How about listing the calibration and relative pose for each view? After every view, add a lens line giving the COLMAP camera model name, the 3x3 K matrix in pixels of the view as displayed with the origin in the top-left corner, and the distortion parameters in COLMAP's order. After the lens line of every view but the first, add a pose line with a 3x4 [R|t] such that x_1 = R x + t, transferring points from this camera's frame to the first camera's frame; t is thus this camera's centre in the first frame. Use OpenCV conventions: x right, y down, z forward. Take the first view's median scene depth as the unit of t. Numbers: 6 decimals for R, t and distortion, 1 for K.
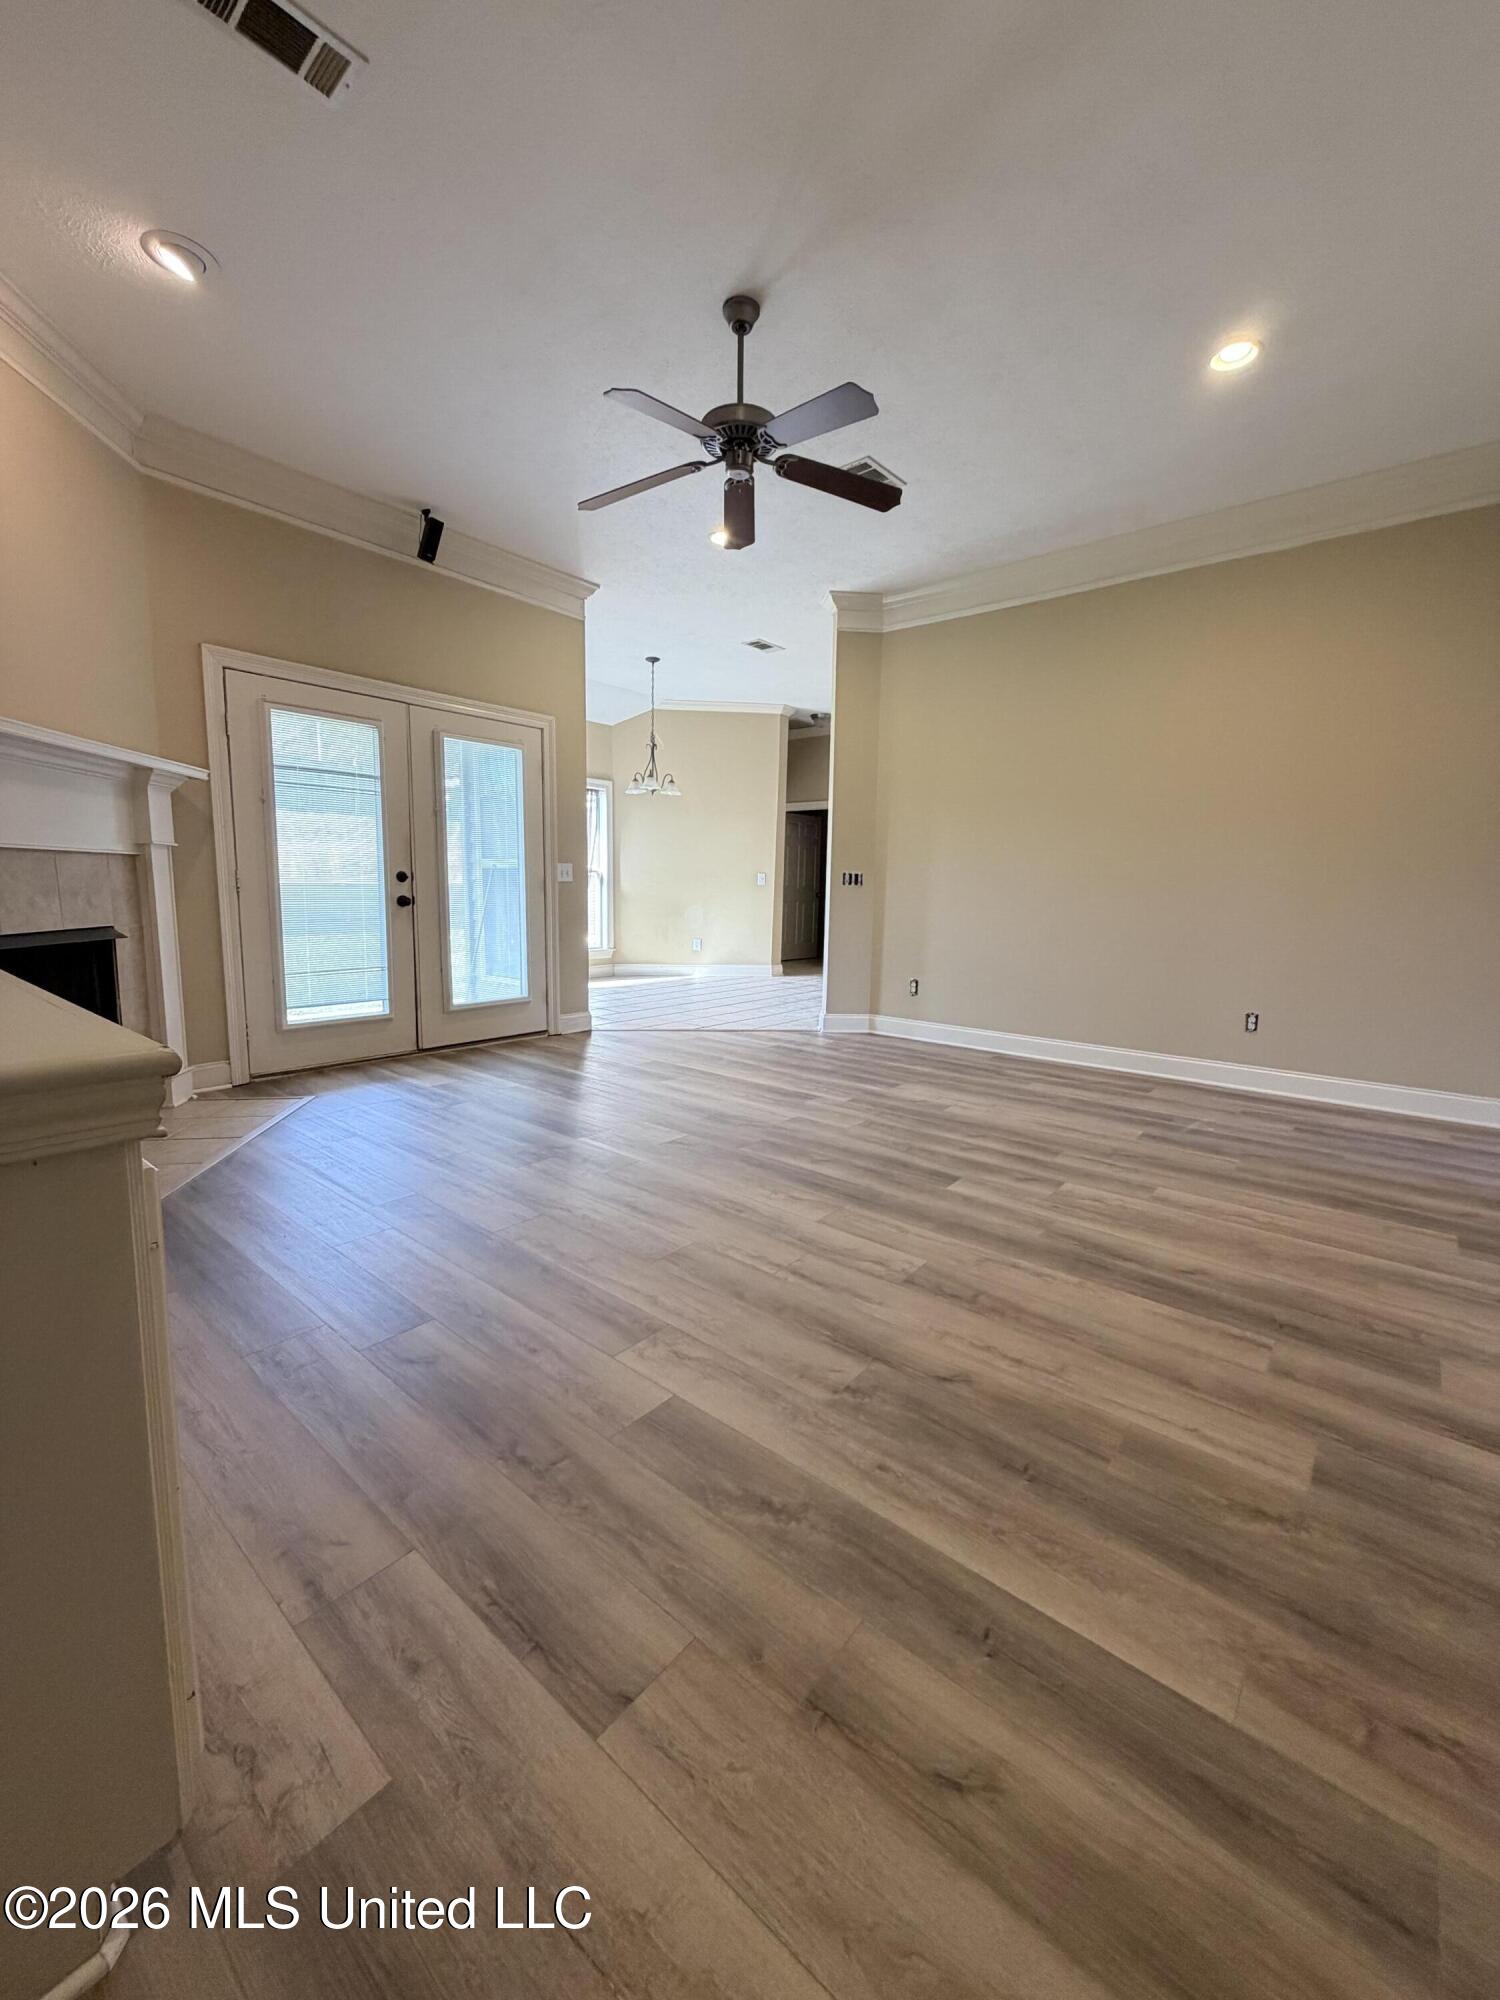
lens RADIAL K [[794.0, 0, 745.9], [0, 794.0, 995.5], [0, 0, 1]] dist [0.001815, 0.000076]
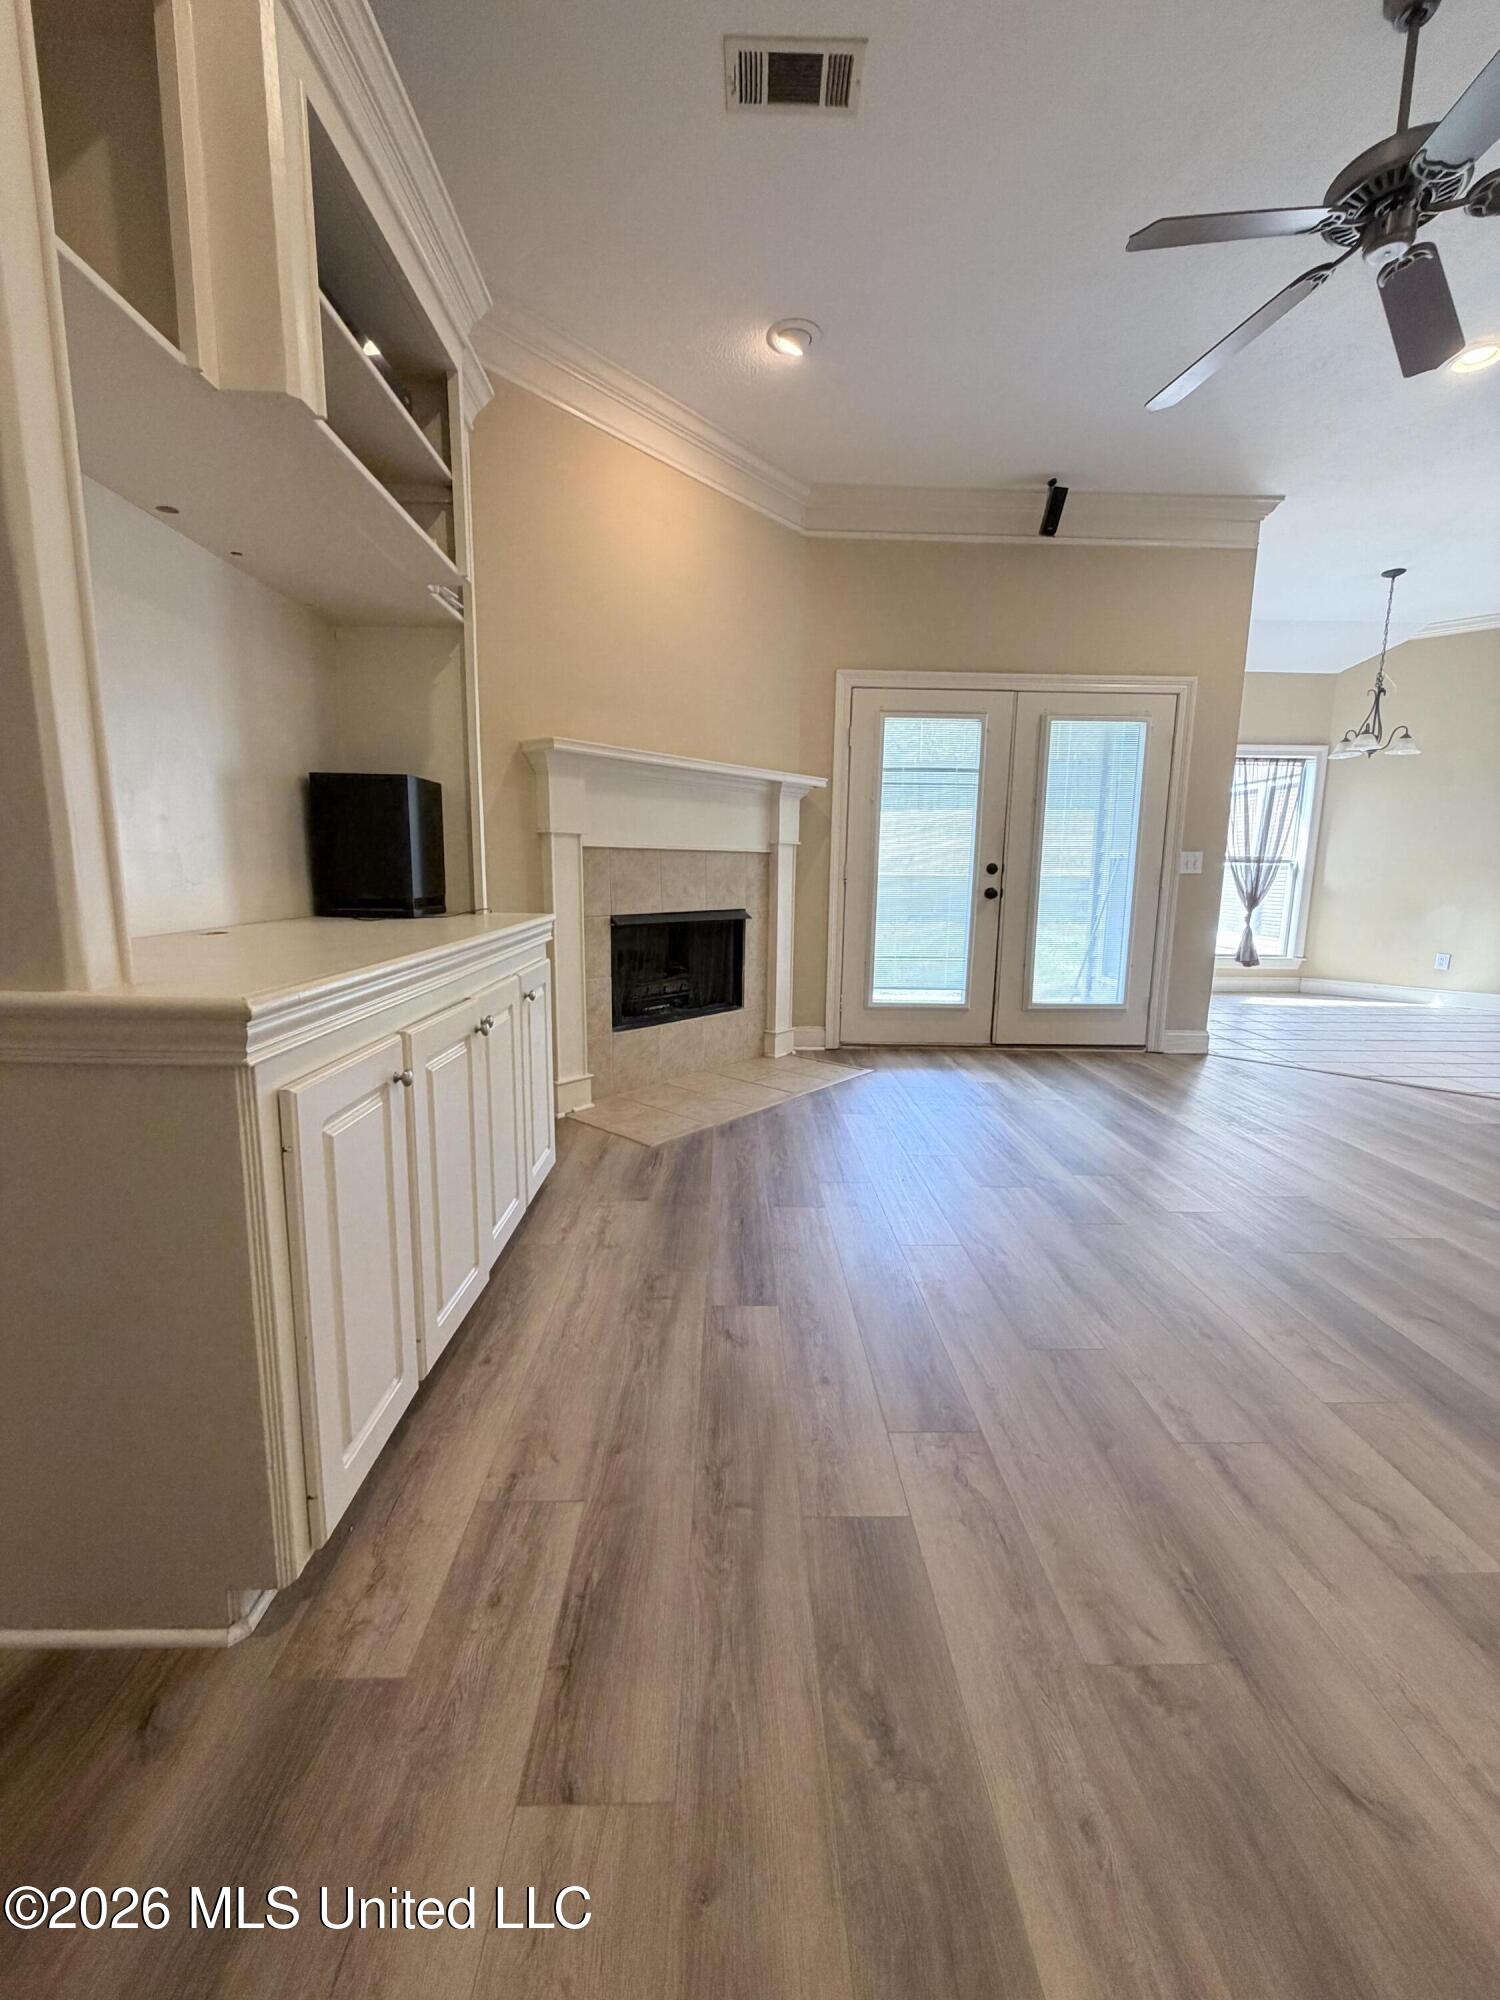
lens RADIAL K [[794.0, 0, 749.1], [0, 794.0, 995.0], [0, 0, 1]] dist [0.001815, 0.000076]
pose [[0.661217, 0.112279, -0.741745, 0.164312], [-0.106003, 0.992800, 0.055787, -0.022015], [0.742668, 0.041740, 0.668358, 0.158029]]
